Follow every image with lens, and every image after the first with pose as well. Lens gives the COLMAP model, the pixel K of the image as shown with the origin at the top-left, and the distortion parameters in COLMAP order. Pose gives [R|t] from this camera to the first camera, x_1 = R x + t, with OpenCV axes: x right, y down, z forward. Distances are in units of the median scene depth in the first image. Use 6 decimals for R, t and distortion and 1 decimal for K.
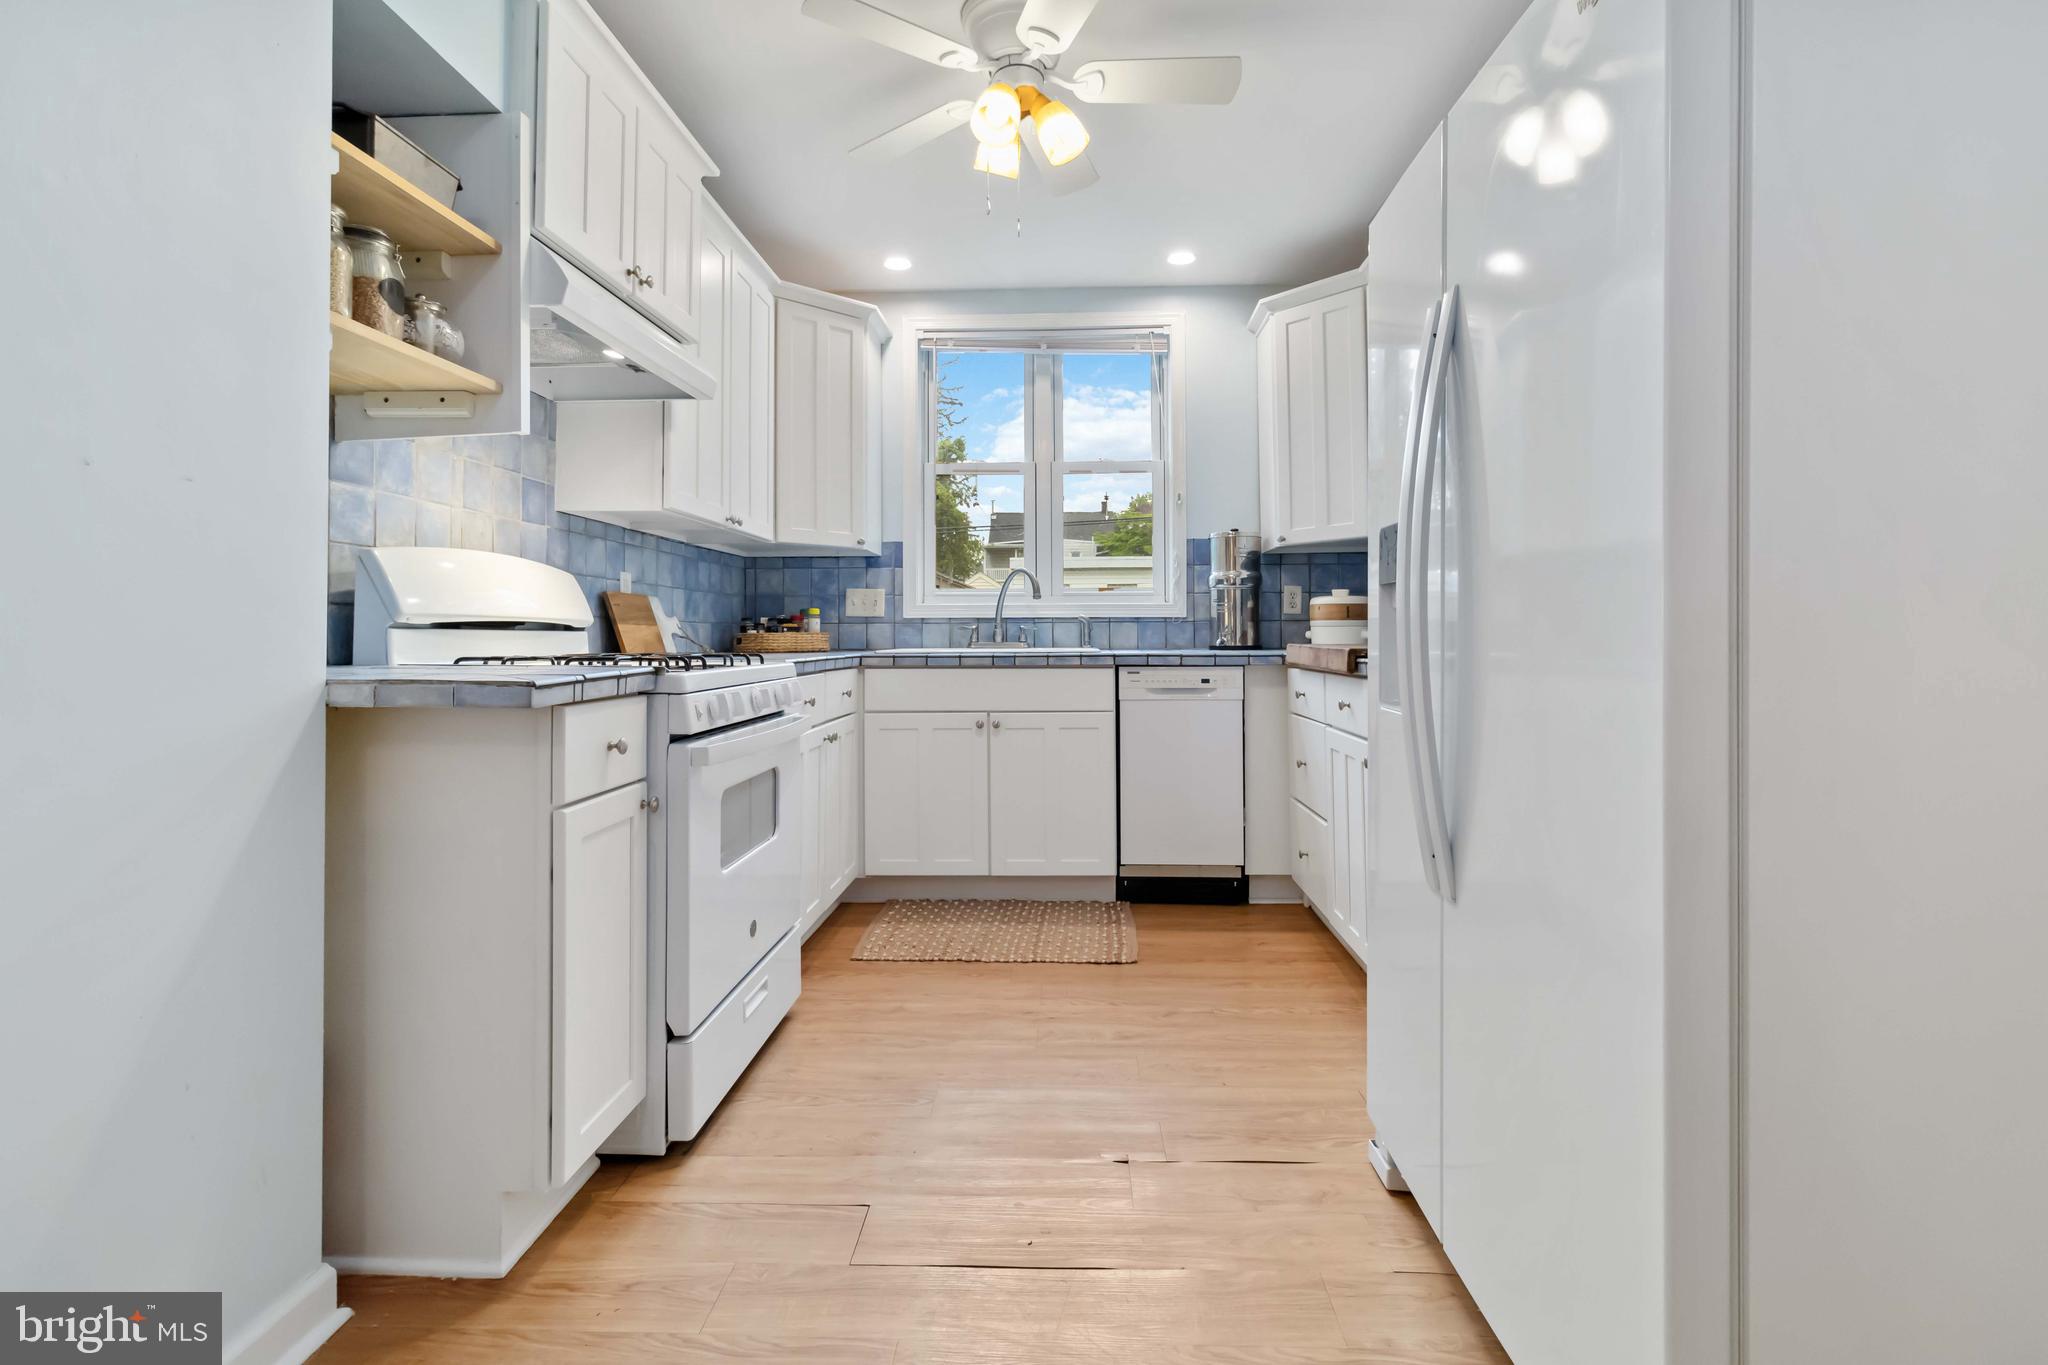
lens RADIAL K [[957.5, 0, 1051.0], [0, 957.5, 625.5], [0, 0, 1]] dist [0.003770, -0.000060]
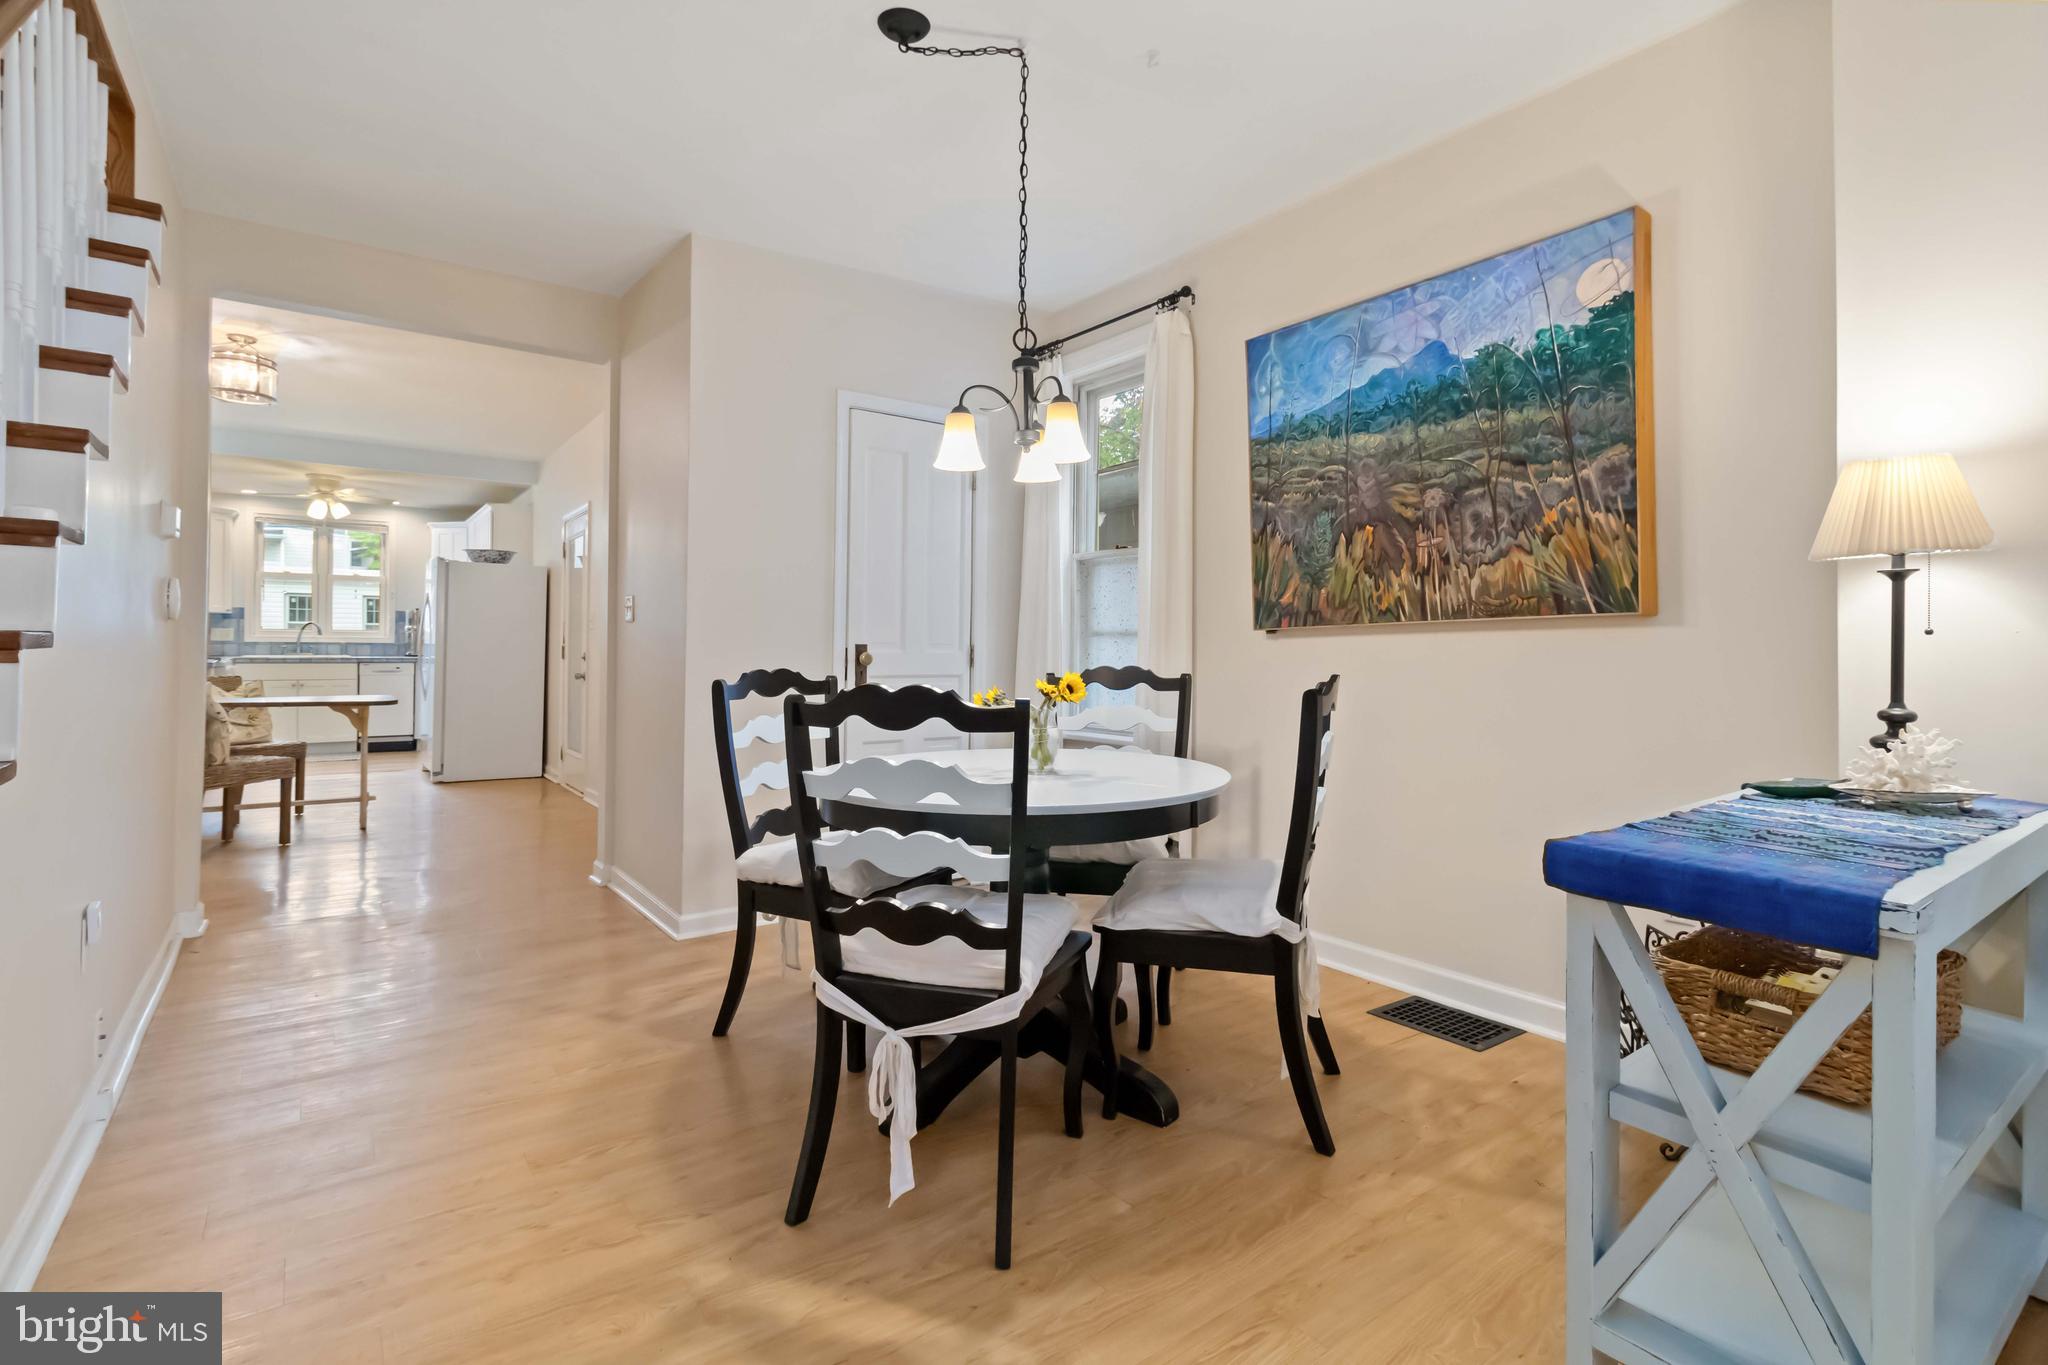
lens RADIAL K [[957.5, 0, 1025.0], [0, 957.5, 644.0], [0, 0, 1]] dist [0.003770, -0.000060]
pose [[0.792845, 0.012018, 0.609304, -0.086408], [-0.019471, 0.999795, 0.005617, -0.059496], [-0.609112, -0.016317, 0.792917, -2.218928]]
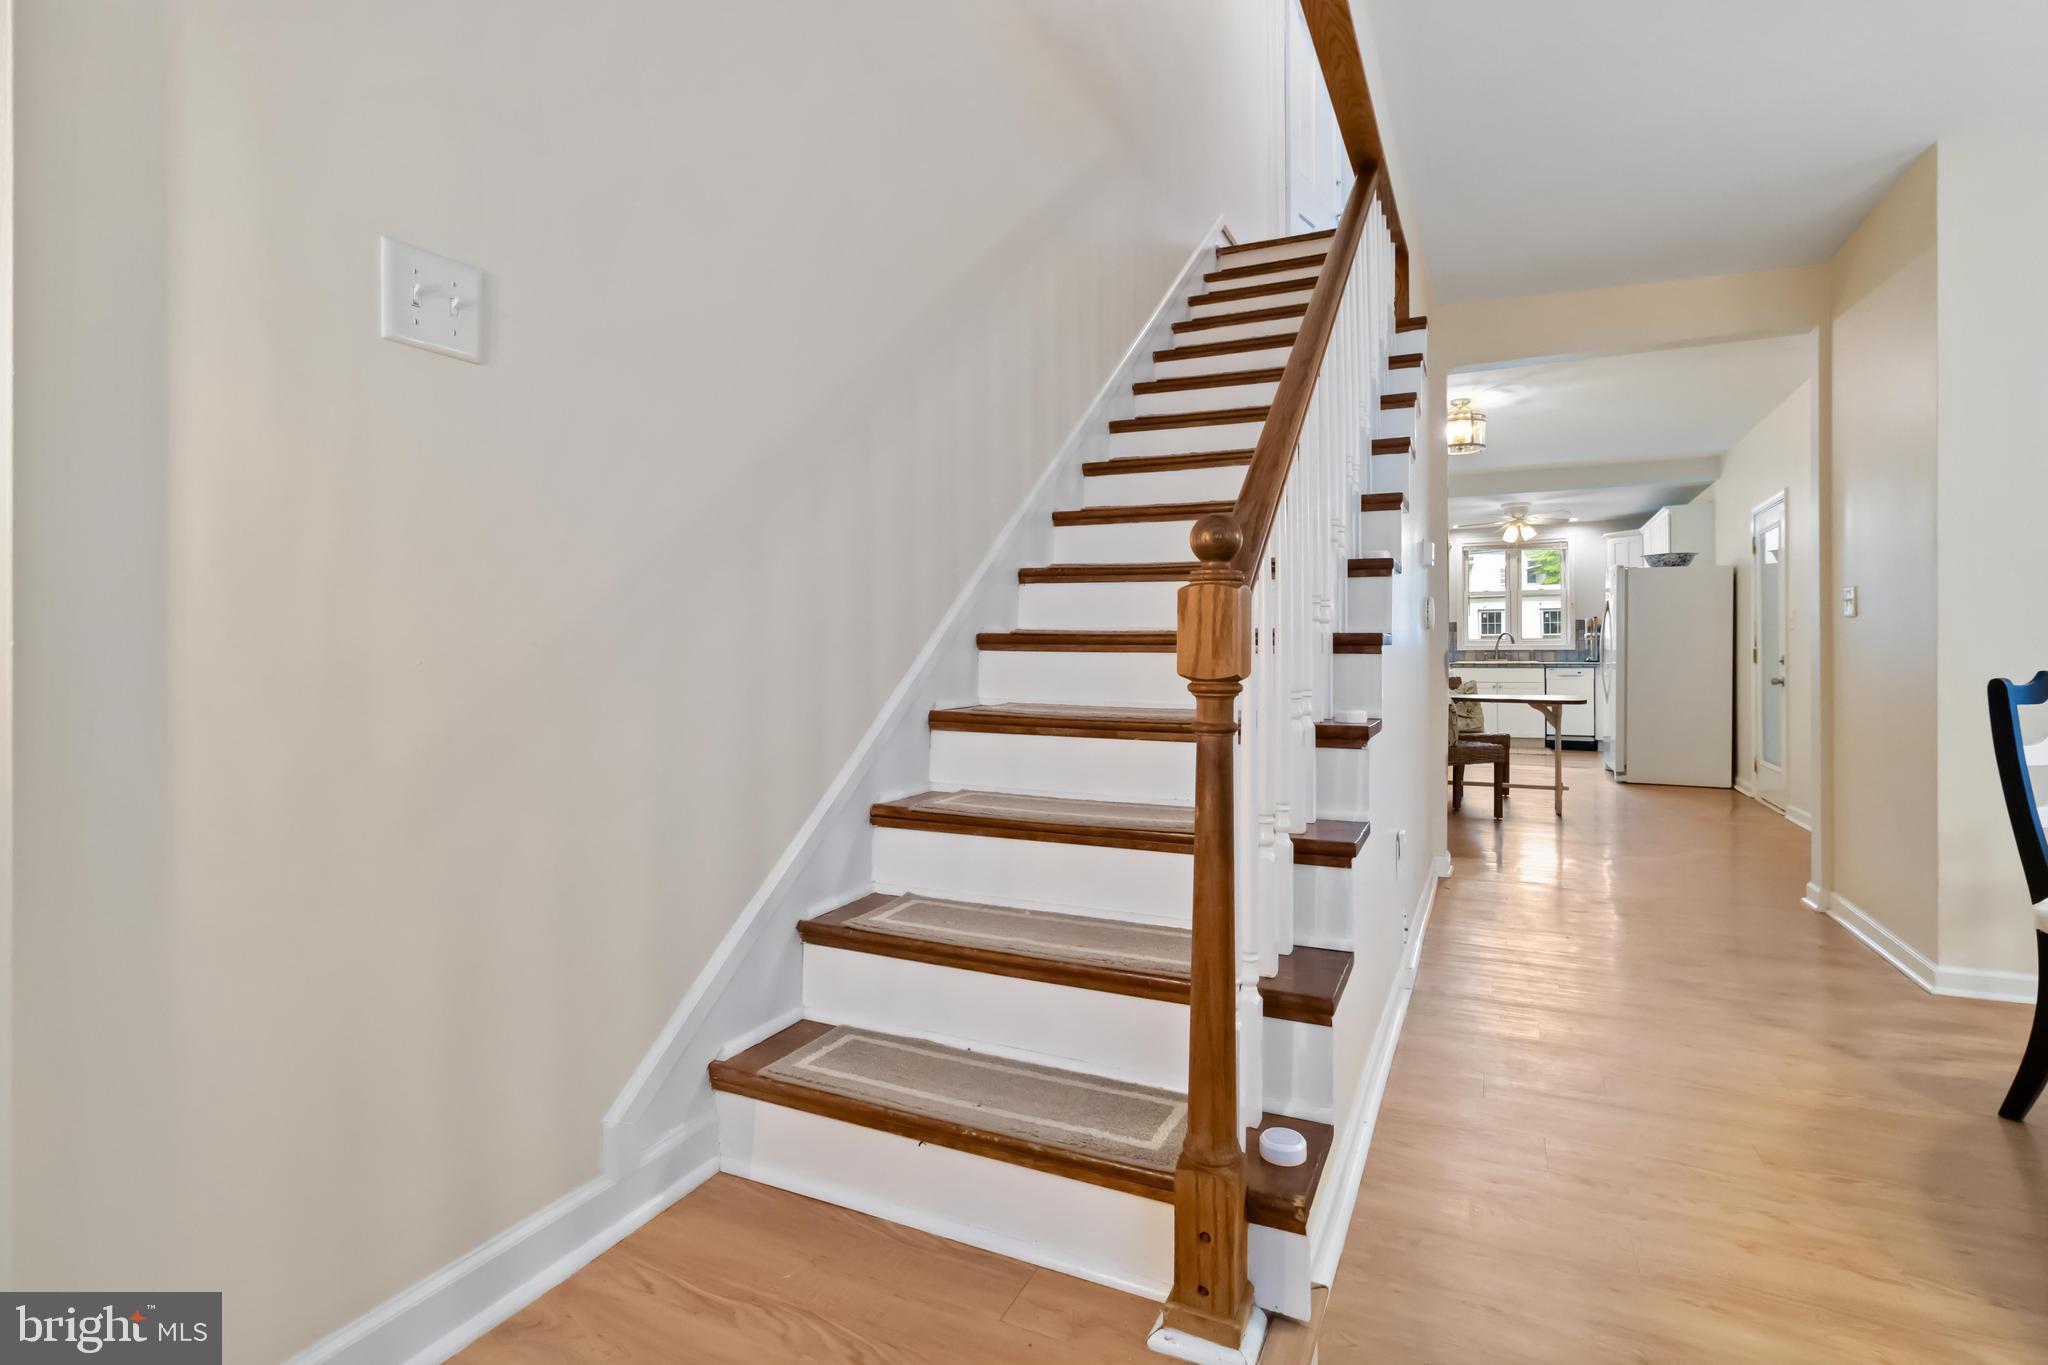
lens RADIAL K [[957.5, 0, 1052.8], [0, 957.5, 649.9], [0, 0, 1]] dist [0.003770, -0.000060]
pose [[0.915342, -0.001262, -0.402675, -0.128702], [0.005772, 0.999933, 0.009986, -0.049266], [0.402636, -0.011464, 0.915288, -2.288517]]
